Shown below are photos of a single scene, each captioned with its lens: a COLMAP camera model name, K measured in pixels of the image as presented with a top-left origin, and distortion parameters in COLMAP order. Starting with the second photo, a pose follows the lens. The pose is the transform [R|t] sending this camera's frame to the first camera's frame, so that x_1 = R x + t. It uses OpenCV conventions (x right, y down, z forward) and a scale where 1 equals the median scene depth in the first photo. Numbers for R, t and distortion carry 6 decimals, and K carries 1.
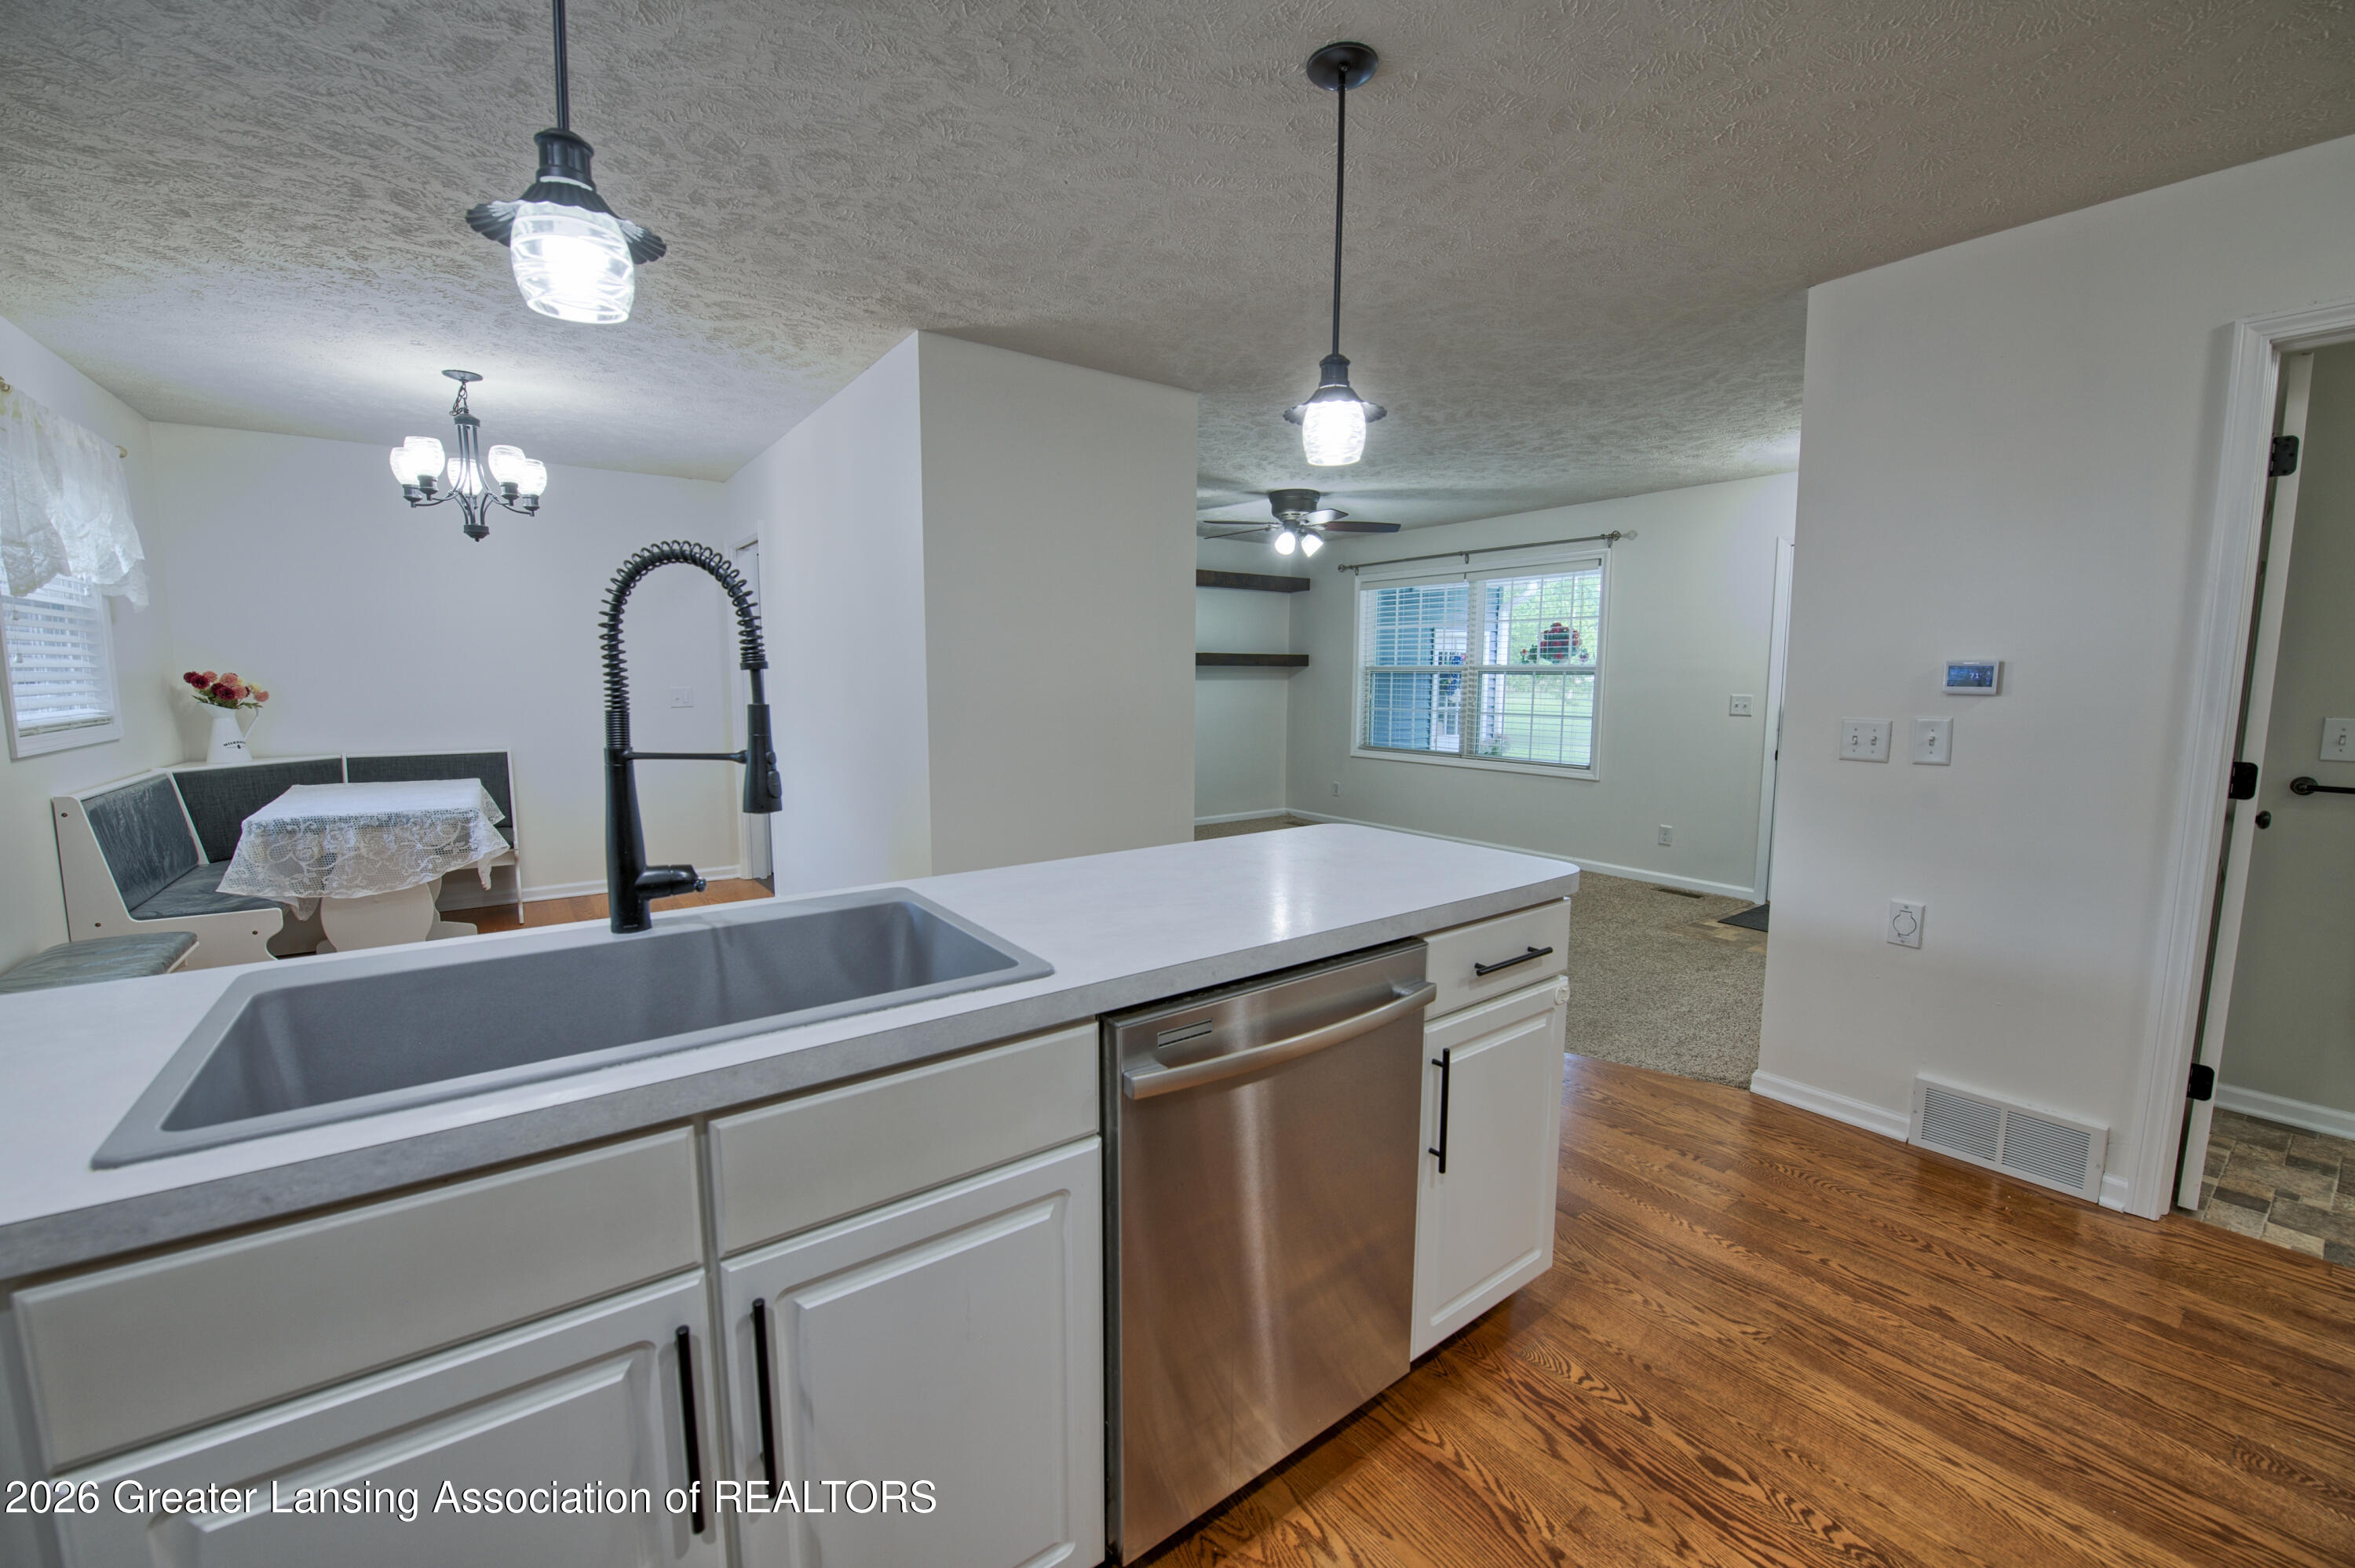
lens RADIAL K [[939.9, 0, 1182.8], [0, 939.9, 782.4], [0, 0, 1]] dist [-0.015029, -0.001733]
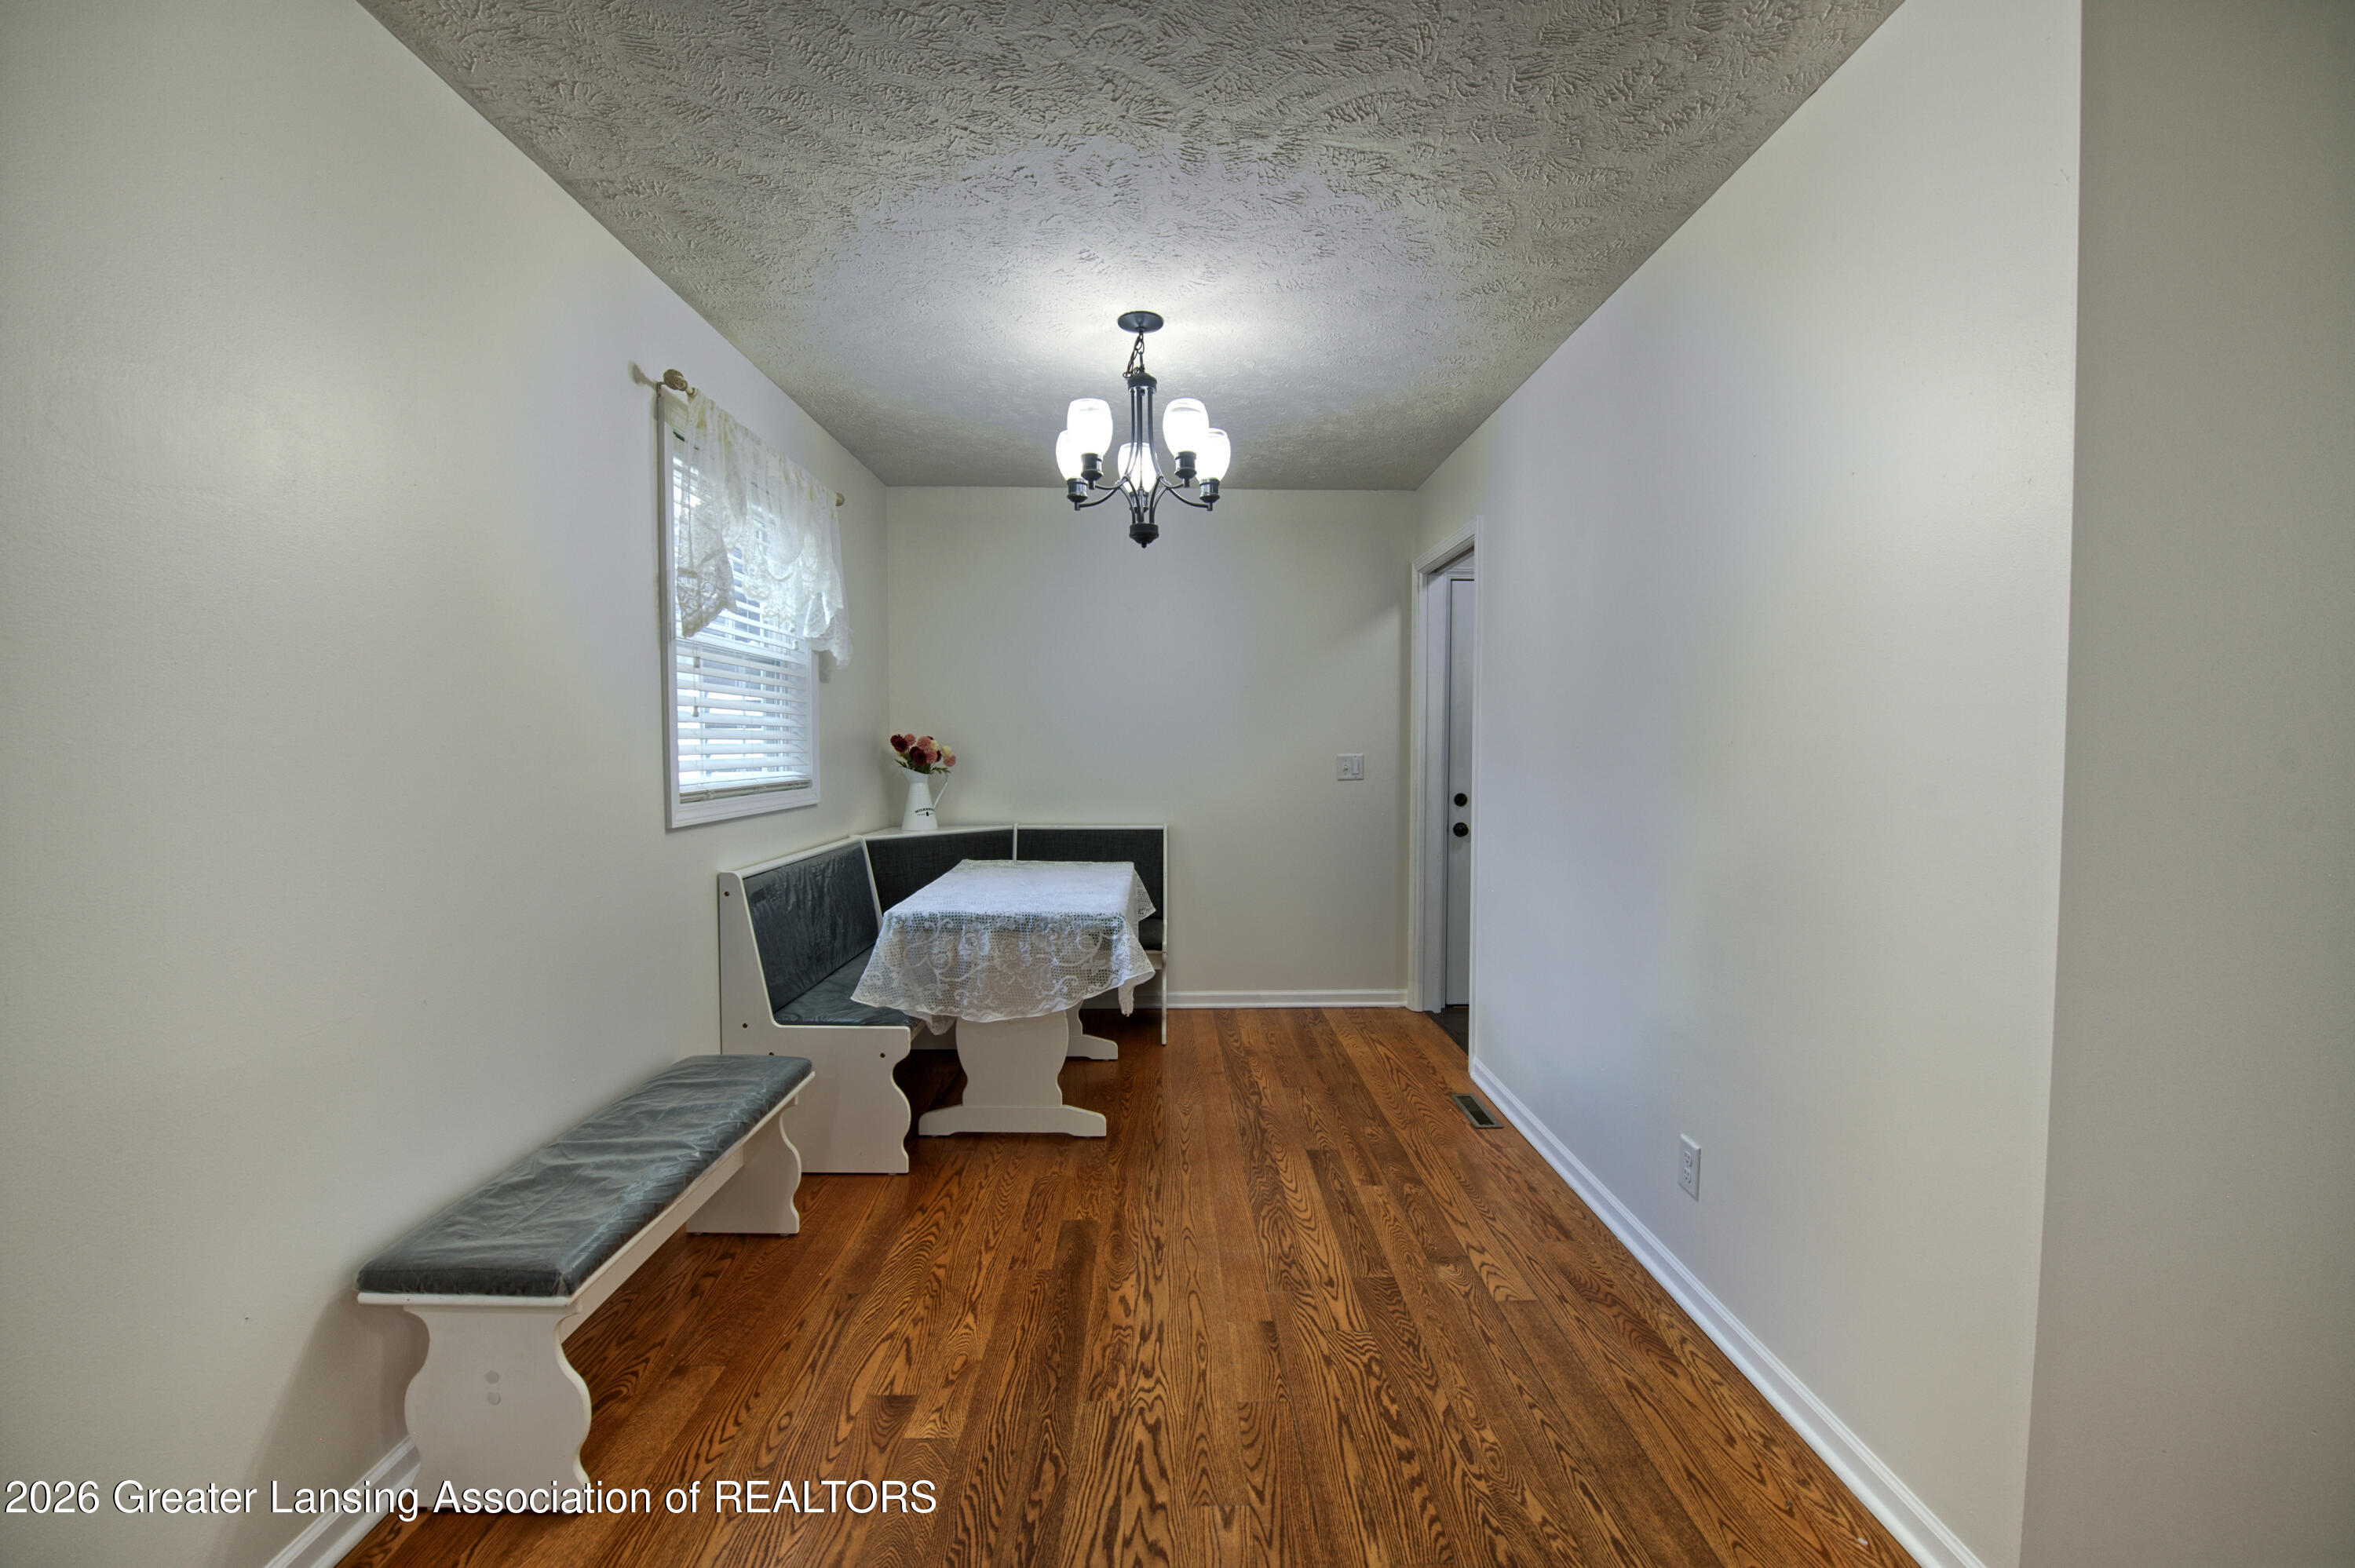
lens RADIAL K [[939.9, 0, 1175.3], [0, 939.9, 785.1], [0, 0, 1]] dist [-0.015029, -0.001733]
pose [[0.813457, 0.019700, -0.581291, -0.317367], [-0.063665, 0.996437, -0.055322, -0.037688], [0.578130, 0.082010, 0.811813, 0.445759]]
